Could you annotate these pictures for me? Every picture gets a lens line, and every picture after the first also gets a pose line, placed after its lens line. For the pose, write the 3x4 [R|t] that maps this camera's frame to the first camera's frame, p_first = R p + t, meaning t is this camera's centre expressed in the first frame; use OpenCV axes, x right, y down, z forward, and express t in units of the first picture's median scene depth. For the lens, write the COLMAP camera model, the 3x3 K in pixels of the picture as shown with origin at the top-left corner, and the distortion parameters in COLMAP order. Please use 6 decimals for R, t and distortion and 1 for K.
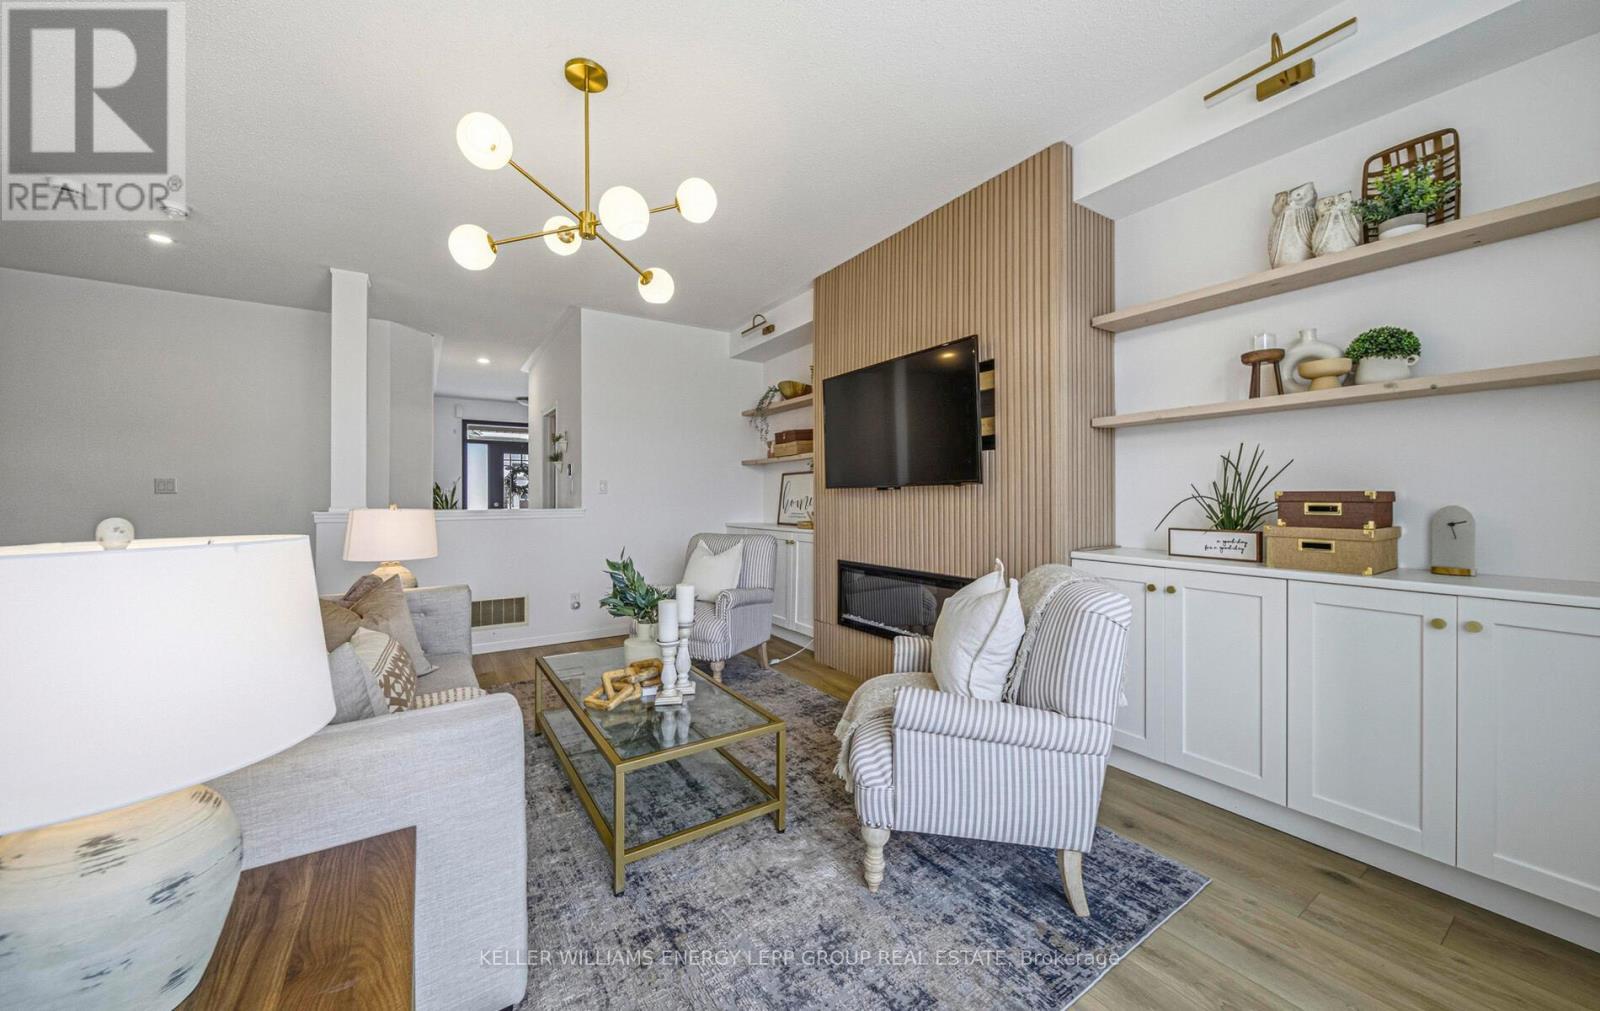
lens RADIAL K [[571.2, 0, 800.0], [0, 571.2, 505.5], [0, 0, 1]] dist [-0.004875, -0.000115]
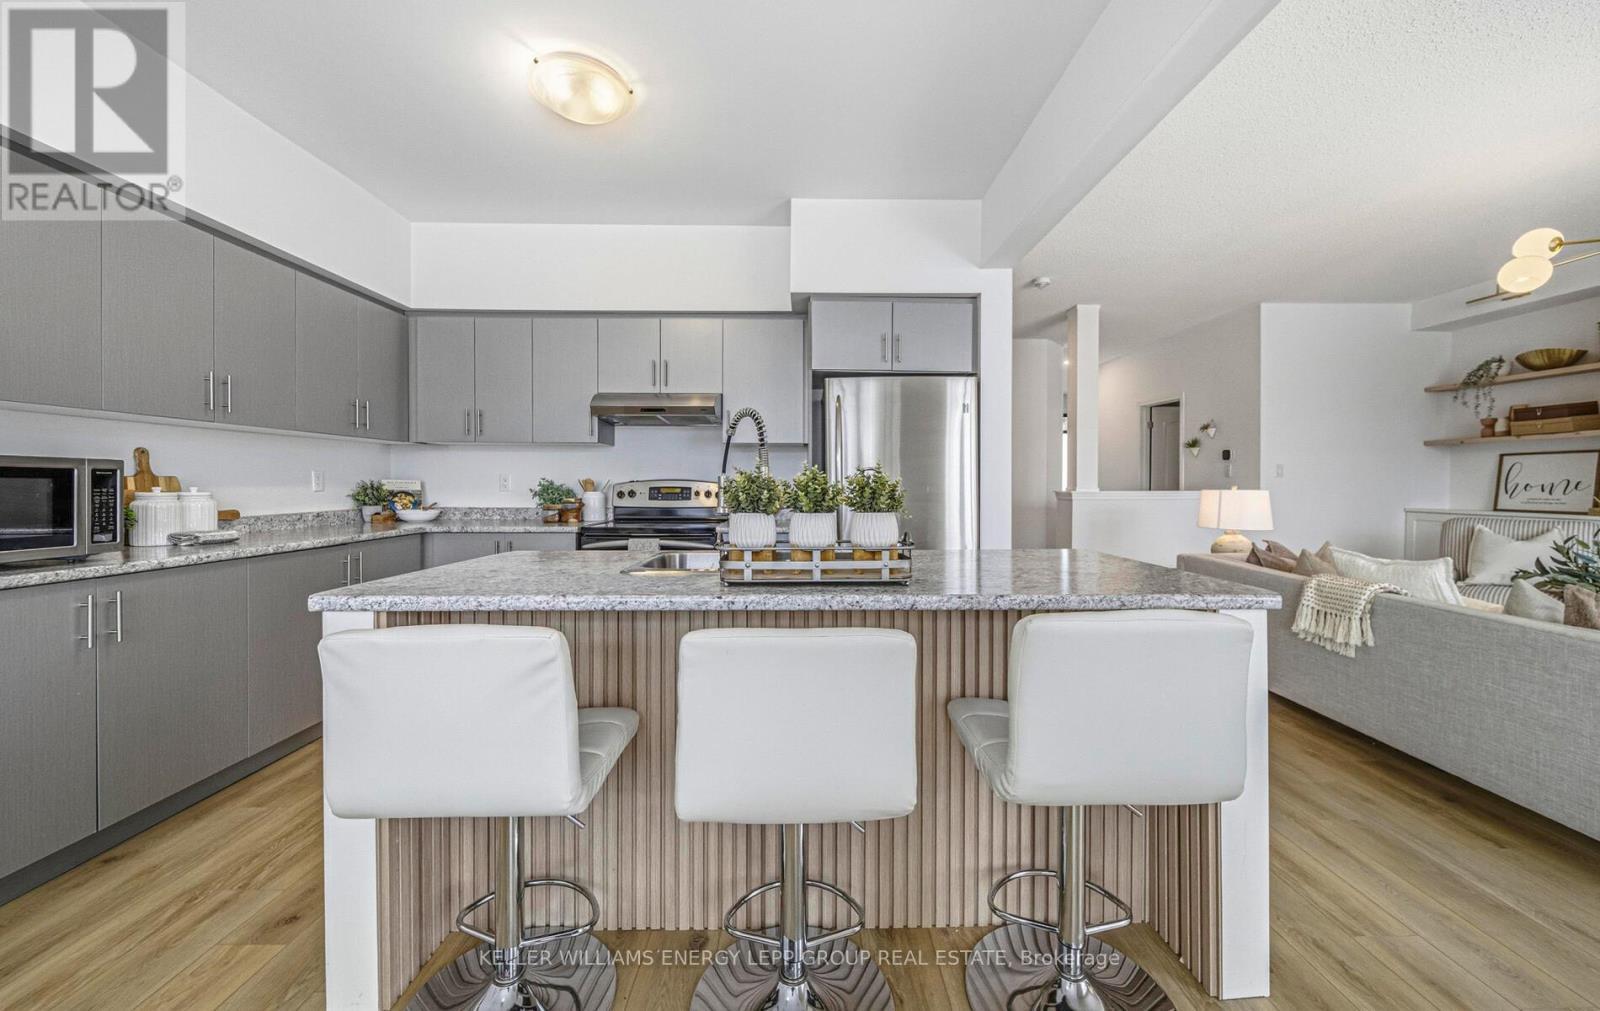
lens RADIAL K [[566.8, 0, 804.5], [0, 566.8, 486.9], [0, 0, 1]] dist [-0.001961, -0.000253]
pose [[0.837401, 0.006678, -0.546548, -0.849969], [-0.008247, 0.999966, -0.000417, 0.008943], [0.546527, 0.004856, 0.837428, -0.605111]]
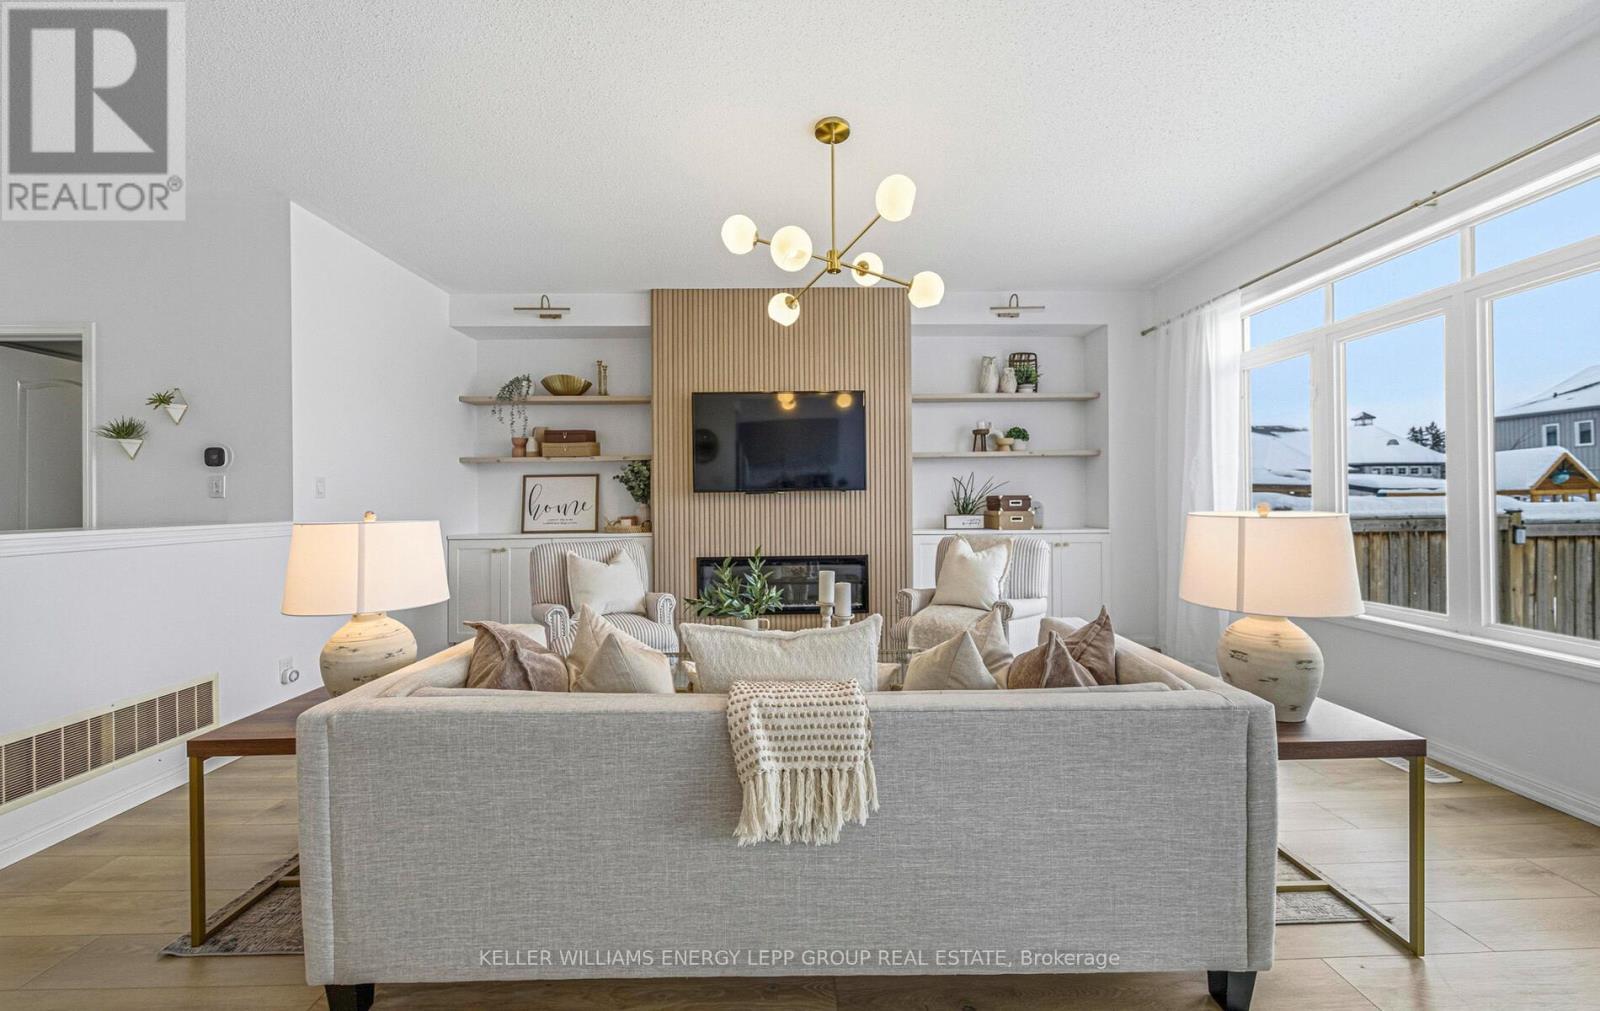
lens RADIAL K [[569.9, 0, 806.7], [0, 569.9, 497.4], [0, 0, 1]] dist [-0.003653, -0.000479]
pose [[0.533390, 0.001030, 0.845869, -1.001203], [0.020580, 0.999687, -0.014194, -0.000464], [-0.845619, 0.024979, 0.533202, 0.316942]]
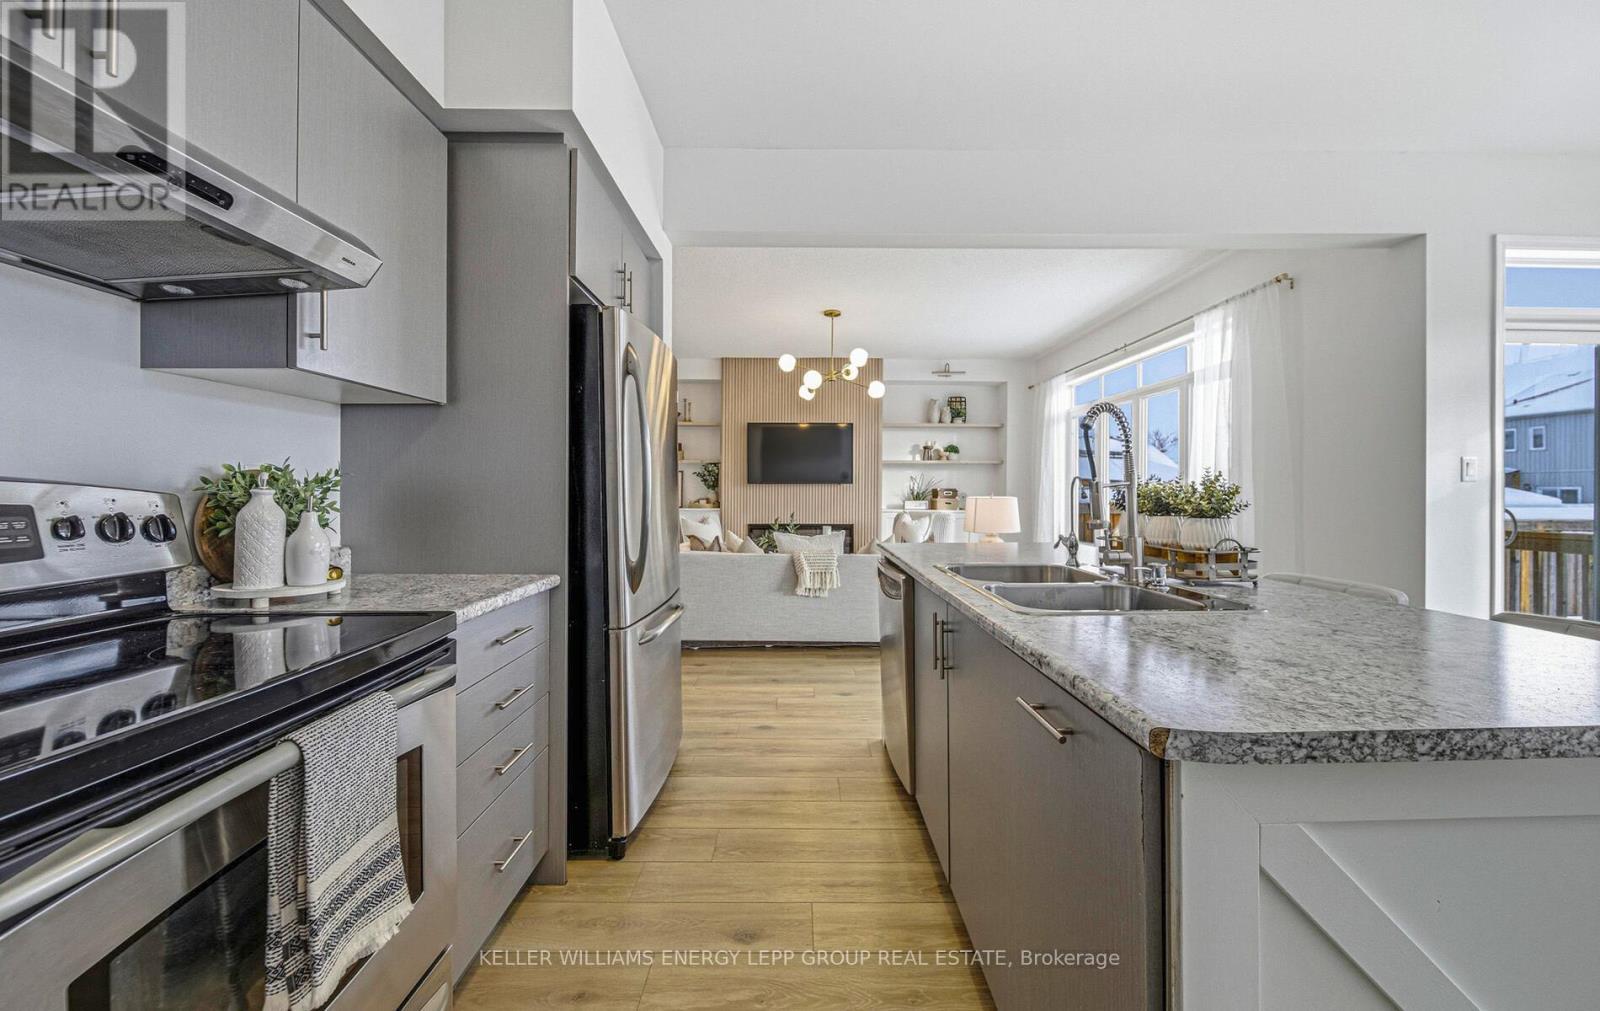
lens RADIAL K [[587.7, 0, 805.7], [0, 587.7, 492.5], [0, 0, 1]] dist [-0.007318, -0.000069]
pose [[0.542740, 0.000672, 0.839900, -1.842520], [0.005073, 0.999979, -0.004078, 0.007507], [-0.839885, 0.006474, 0.542725, -0.193303]]
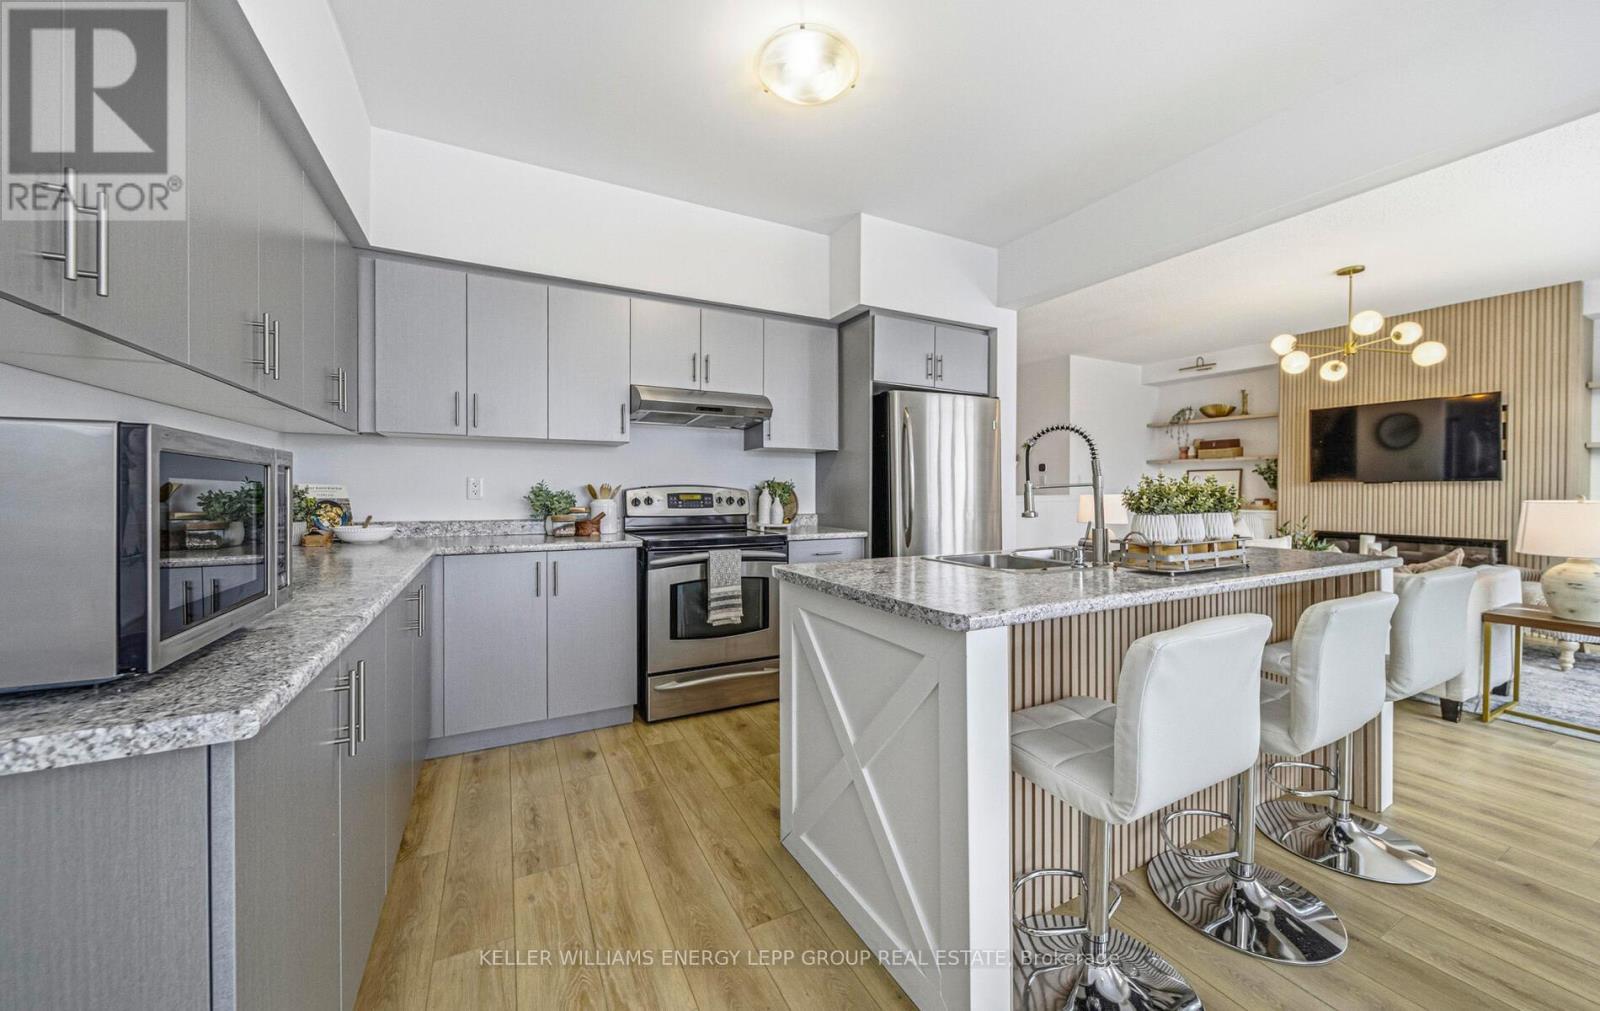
lens RADIAL K [[580.0, 0, 803.1], [0, 580.0, 492.9], [0, 0, 1]] dist [-0.001140, -0.000245]
pose [[0.994298, 0.004981, -0.106519, -1.473617], [-0.005325, 0.999981, -0.002947, 0.012650], [0.106502, 0.003497, 0.994306, -0.863620]]
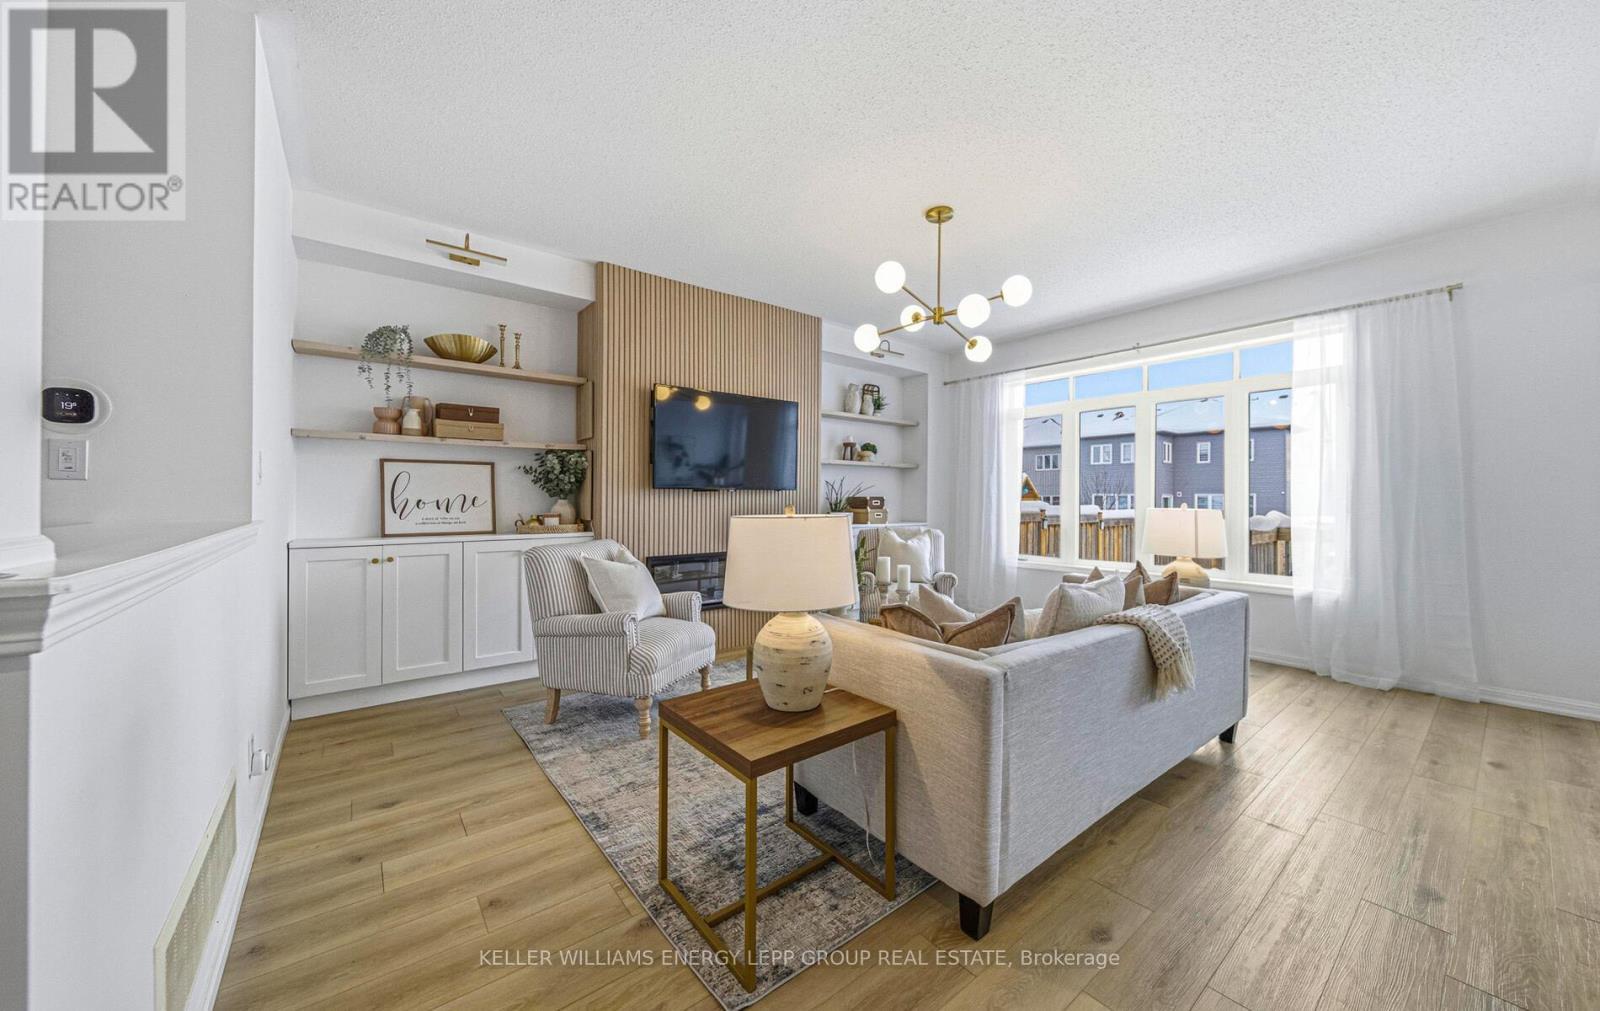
lens RADIAL K [[569.9, 0, 806.7], [0, 569.9, 497.4], [0, 0, 1]] dist [-0.003653, -0.000479]
pose [[-0.091759, 0.004903, 0.995769, -1.332857], [0.010085, 0.999941, -0.003994, -0.008053], [-0.995730, 0.009676, -0.091803, 1.081305]]
